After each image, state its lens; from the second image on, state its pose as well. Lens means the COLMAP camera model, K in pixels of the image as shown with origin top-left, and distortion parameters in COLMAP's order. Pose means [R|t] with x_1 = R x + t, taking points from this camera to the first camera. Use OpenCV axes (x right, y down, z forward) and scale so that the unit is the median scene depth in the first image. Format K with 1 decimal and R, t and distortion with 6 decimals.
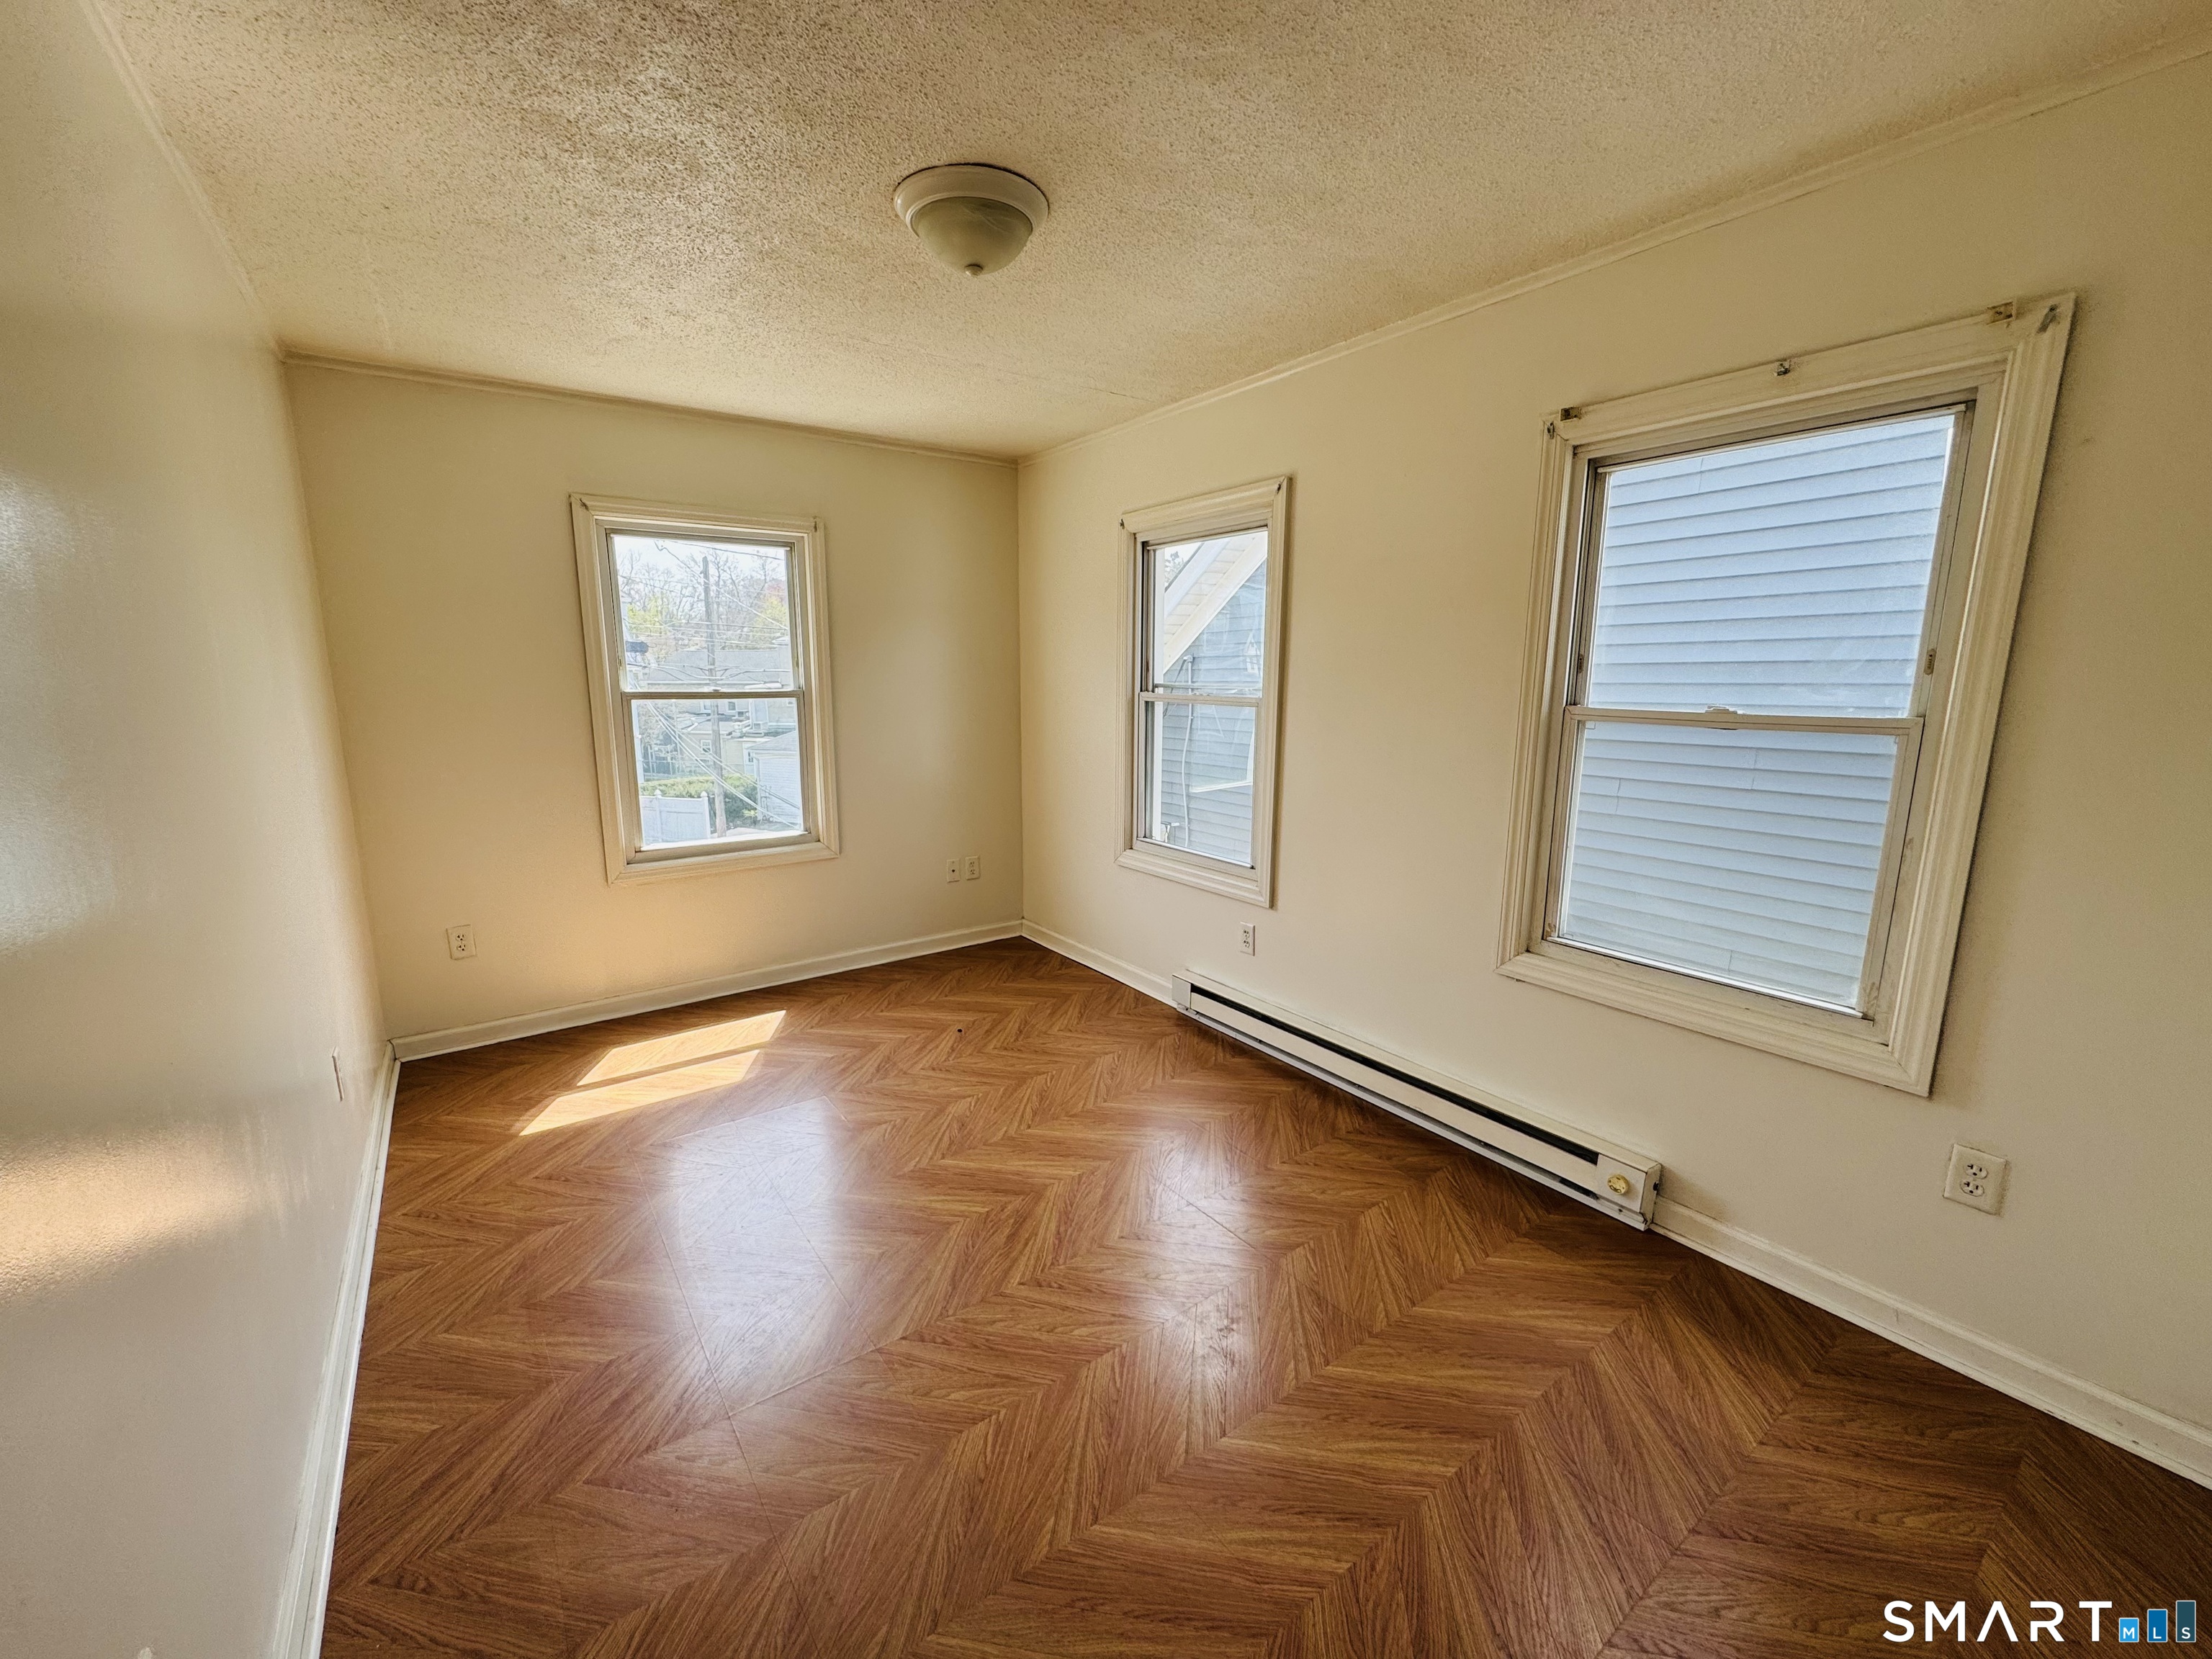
lens RADIAL K [[887.9, 0, 1104.2], [0, 887.9, 830.6], [0, 0, 1]] dist [-0.000335, -0.000123]
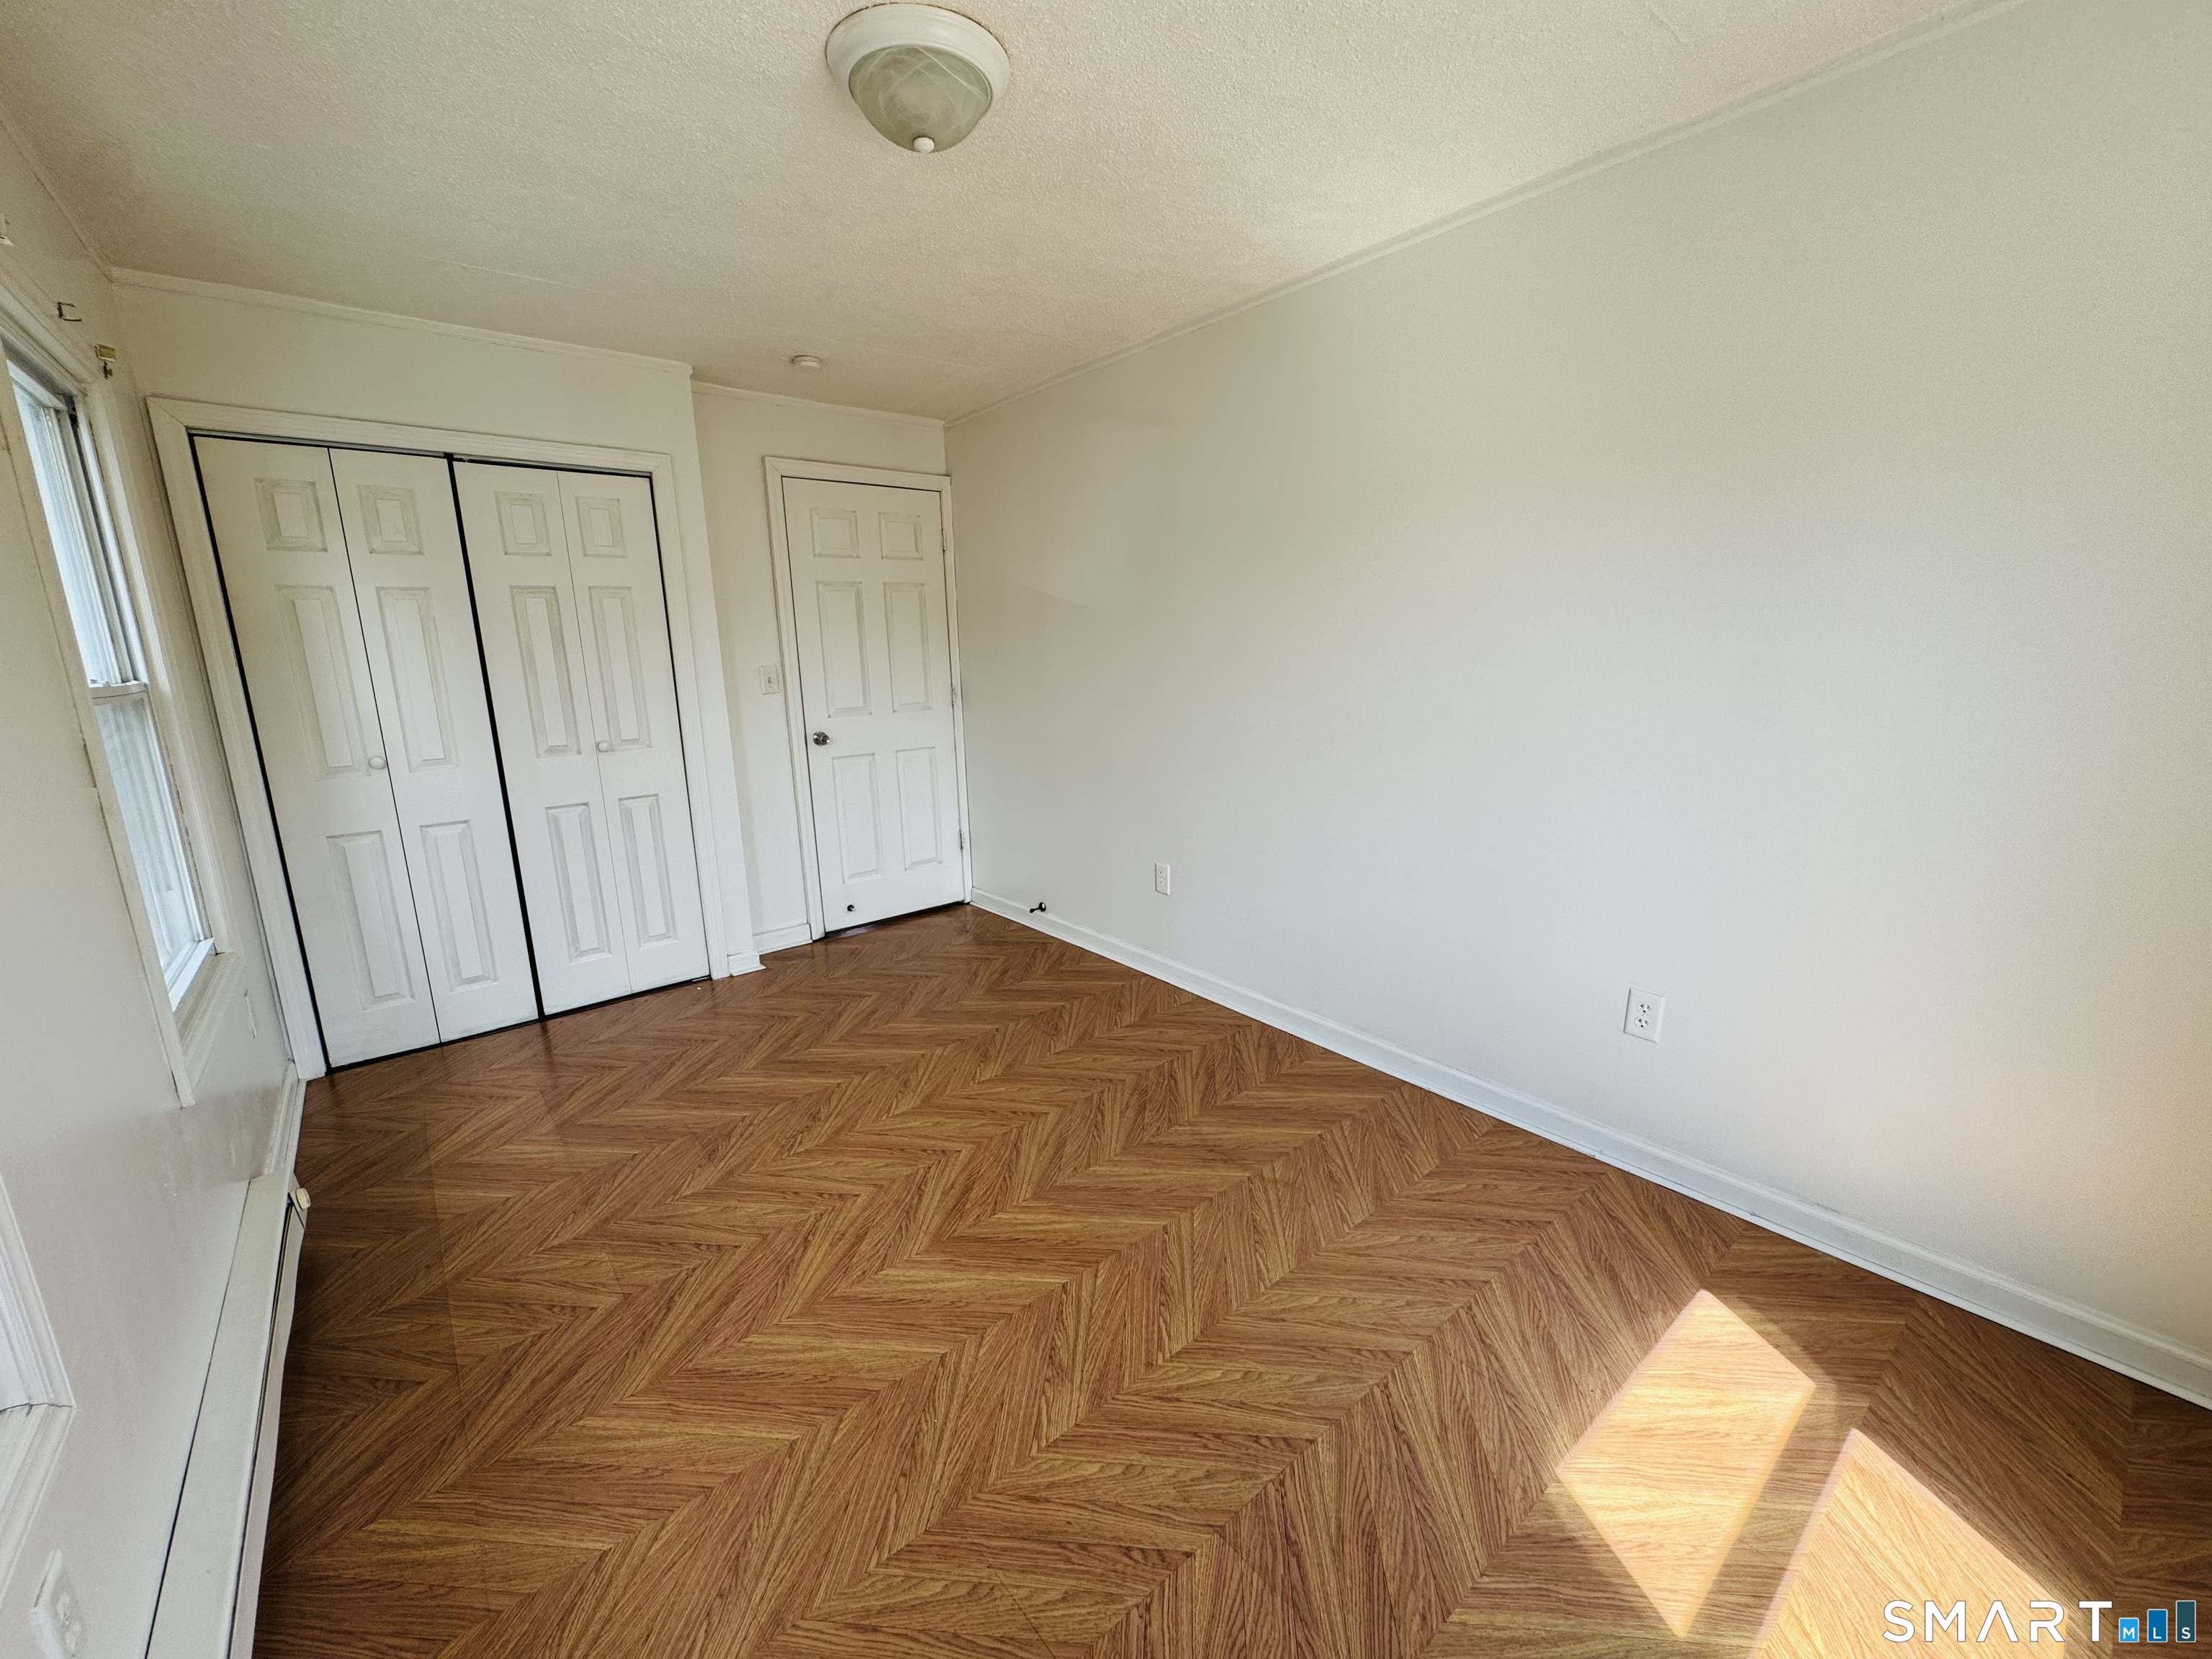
lens RADIAL K [[887.9, 0, 1100.8], [0, 887.9, 830.5], [0, 0, 1]] dist [-0.000335, -0.000123]
pose [[-0.998134, 0.036637, -0.048841, -0.206398], [0.015354, 0.924870, 0.379974, -0.276953], [0.059093, 0.378516, -0.923707, 1.671637]]
